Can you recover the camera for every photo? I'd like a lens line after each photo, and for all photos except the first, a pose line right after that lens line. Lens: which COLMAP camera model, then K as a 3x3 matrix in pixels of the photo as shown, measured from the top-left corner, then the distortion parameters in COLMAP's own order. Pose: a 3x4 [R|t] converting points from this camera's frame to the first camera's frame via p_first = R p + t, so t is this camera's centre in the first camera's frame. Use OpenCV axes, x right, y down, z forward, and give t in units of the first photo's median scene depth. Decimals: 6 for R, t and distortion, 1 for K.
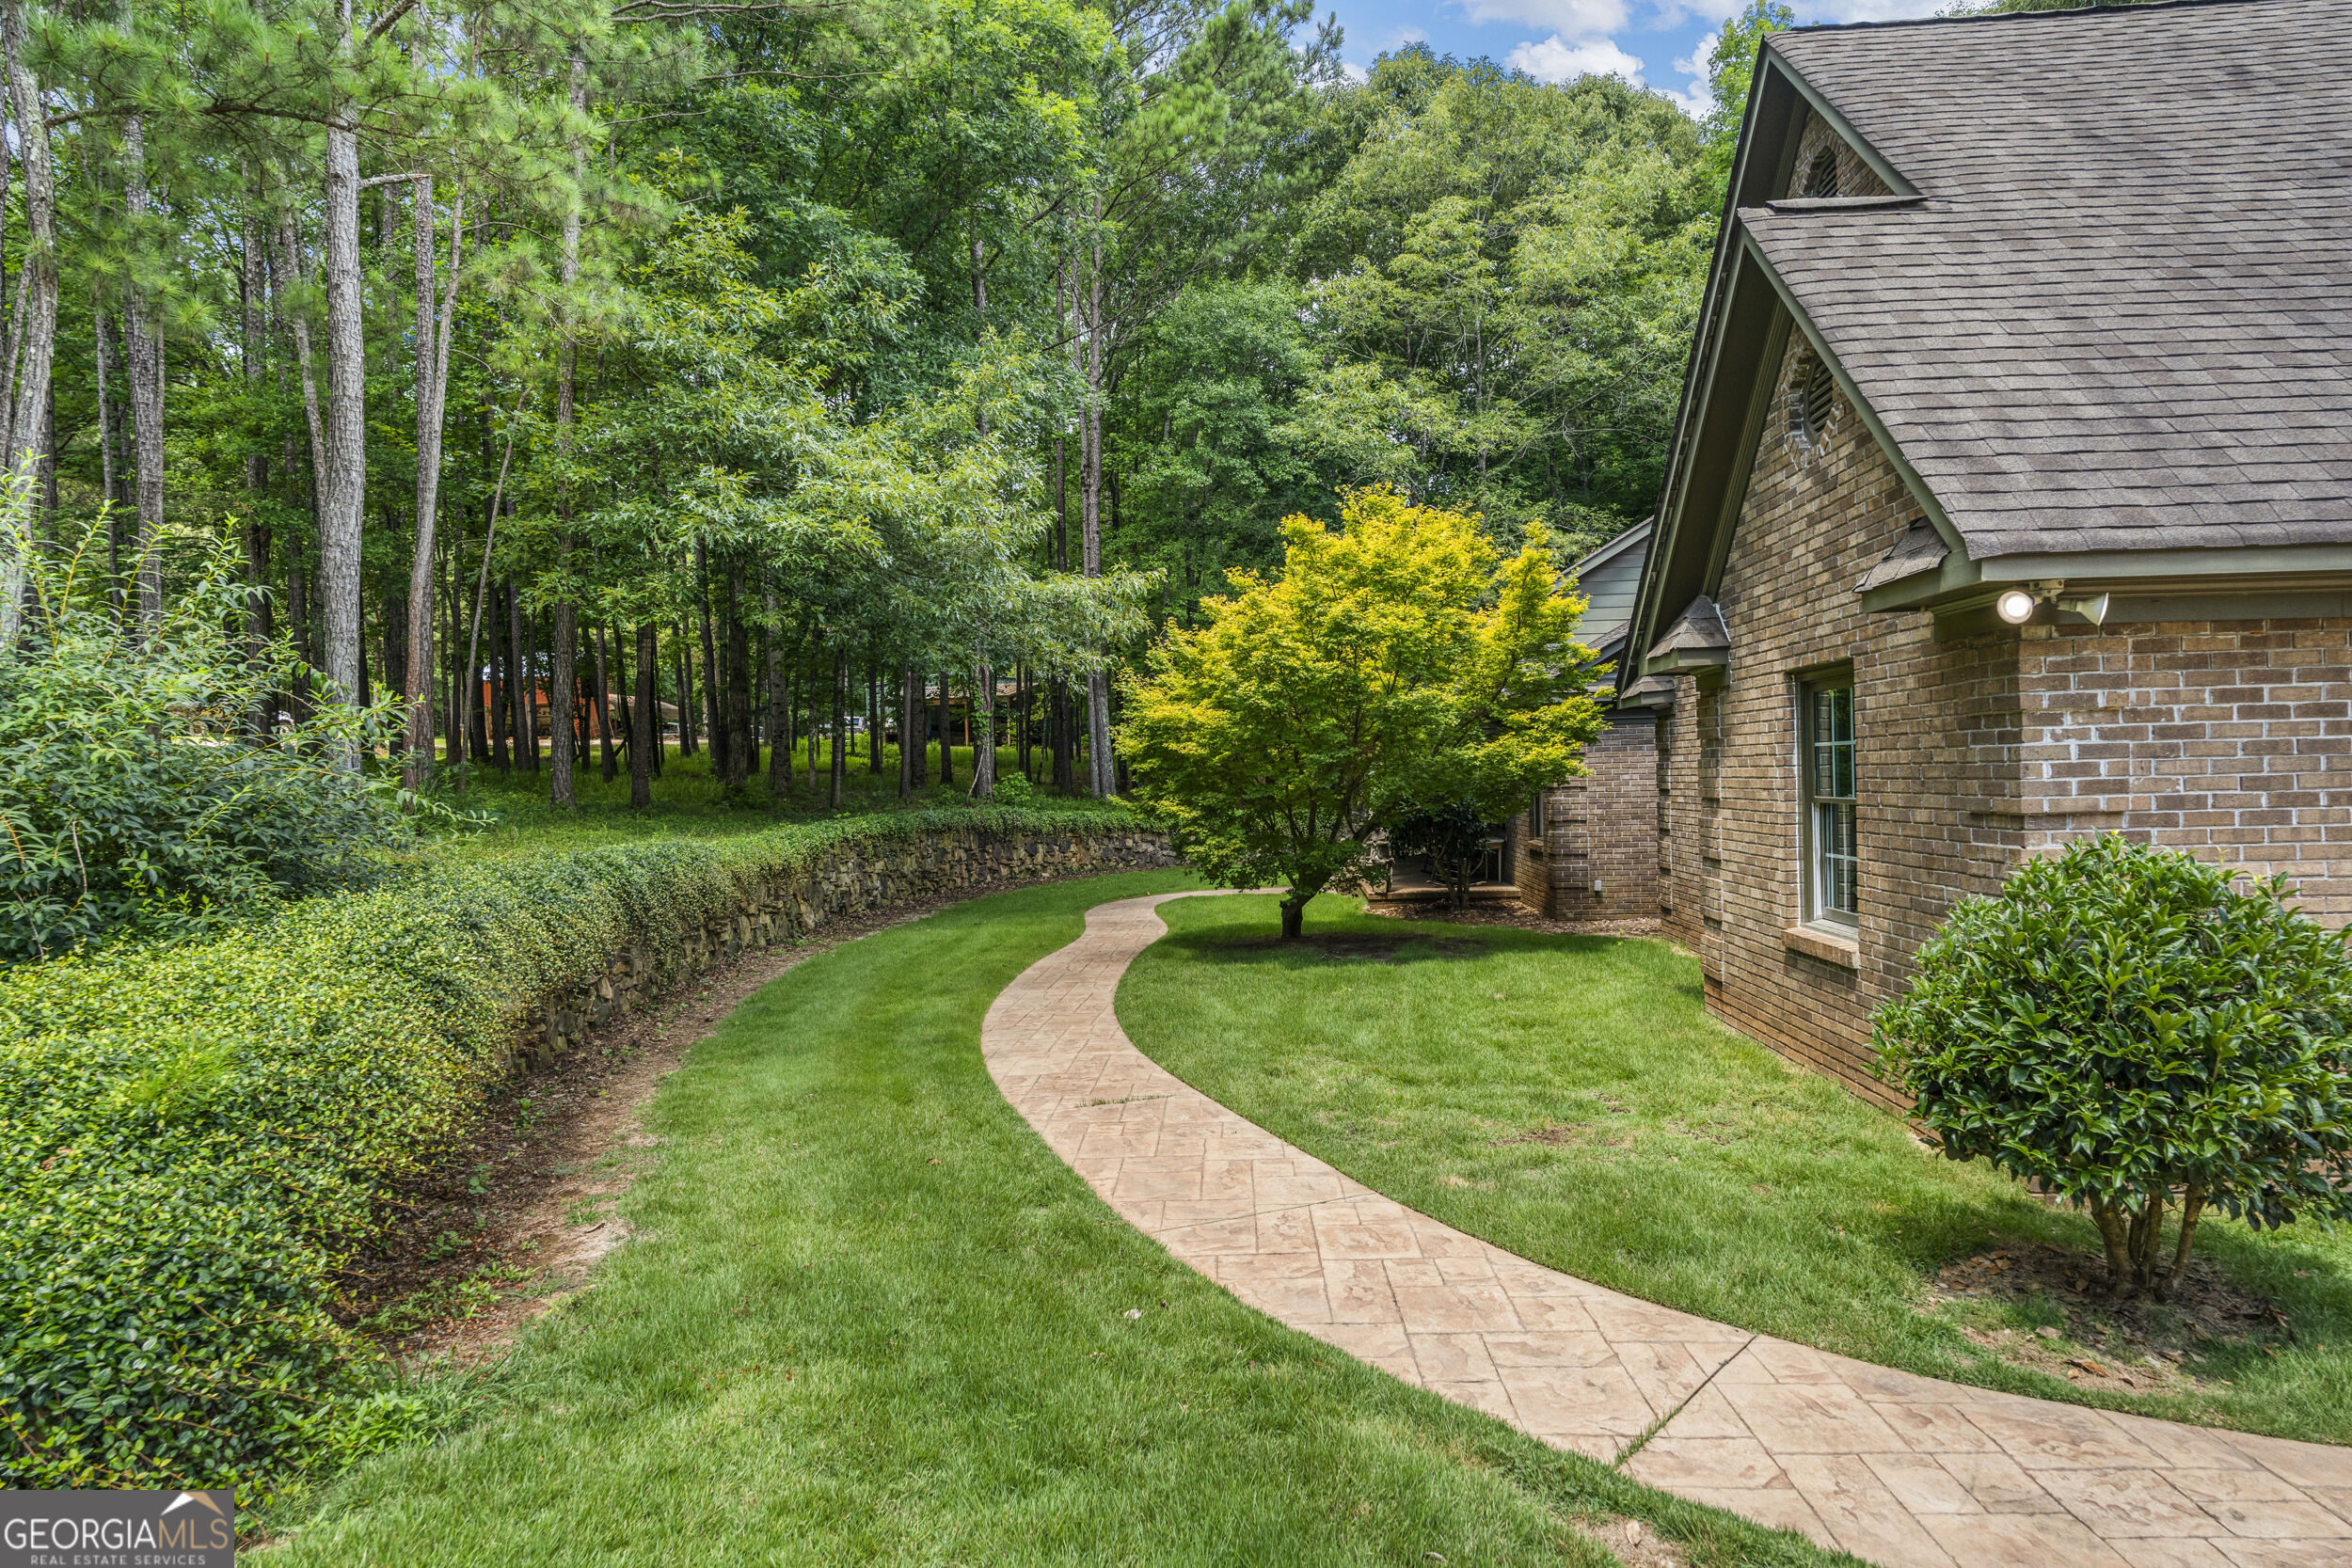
lens RADIAL K [[1261.5, 0, 1170.4], [0, 1261.5, 784.1], [0, 0, 1]] dist [-0.003185, -0.001345]
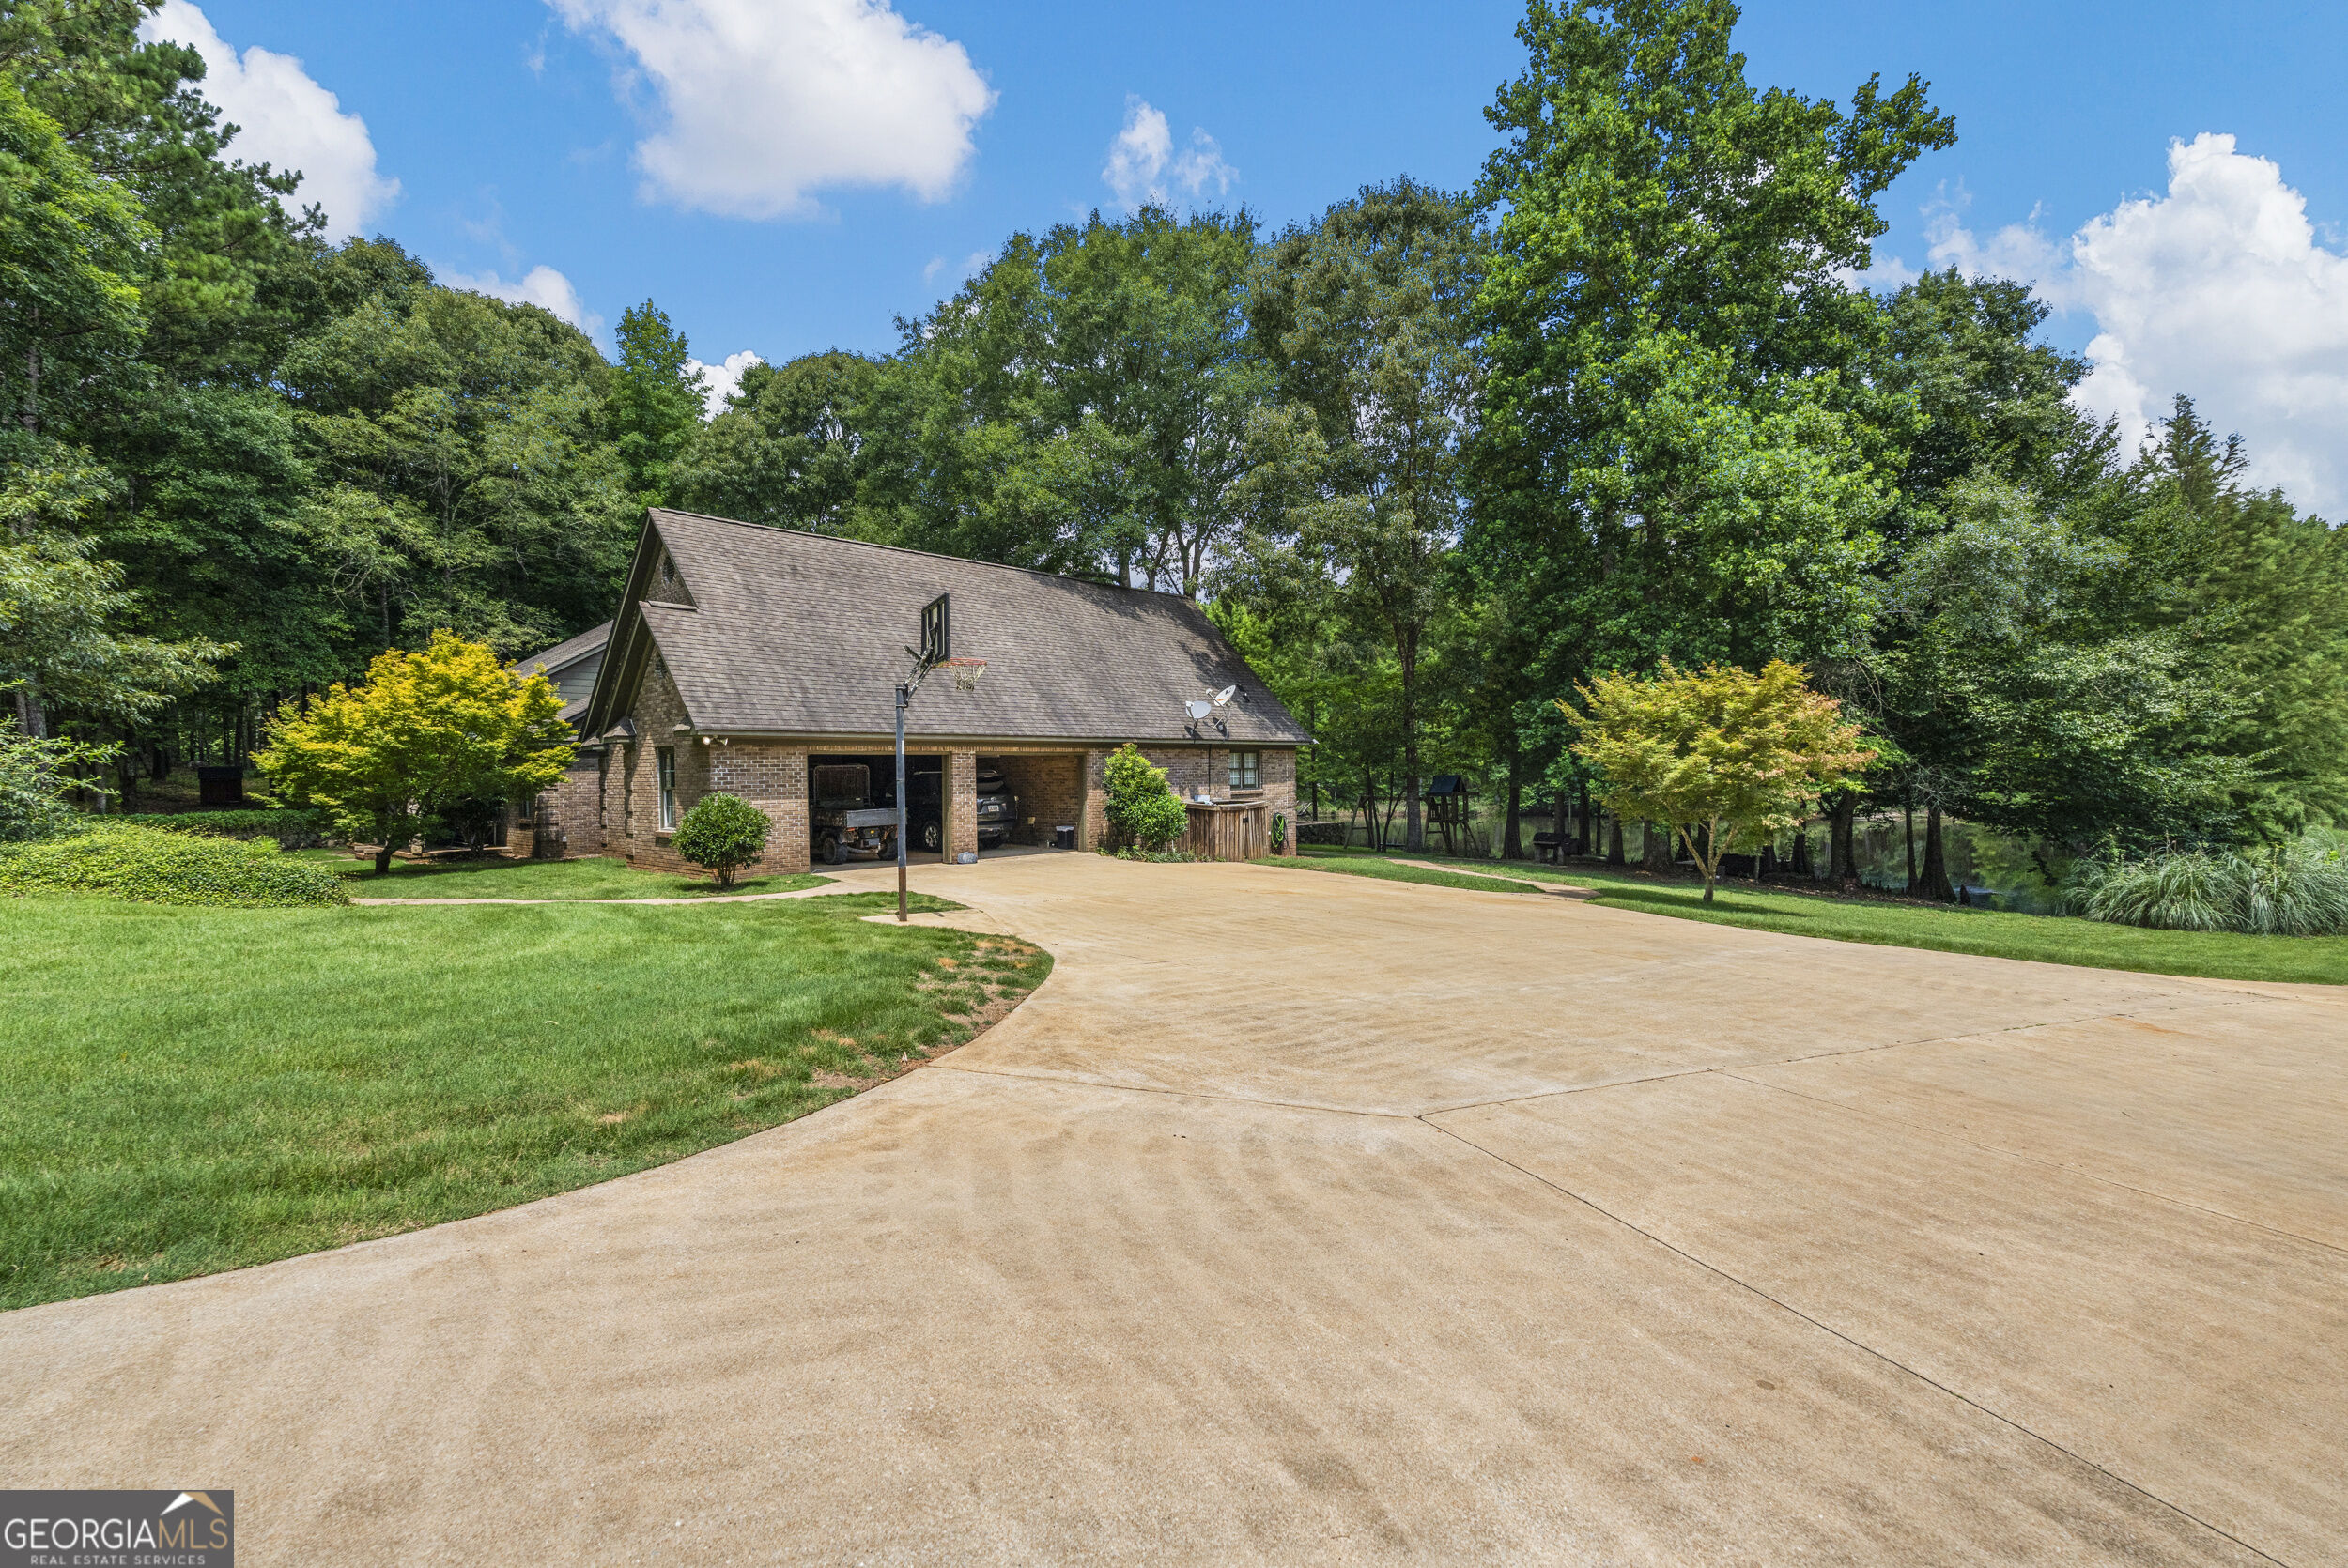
lens RADIAL K [[1038.3, 0, 1170.7], [0, 1038.3, 788.8], [0, 0, 1]] dist [-0.003500, 0.000031]
pose [[0.621561, -0.001402, 0.783364, -0.305272], [0.006973, 0.999969, -0.003742, 0.013031], [-0.783335, 0.007788, 0.621552, -0.666955]]
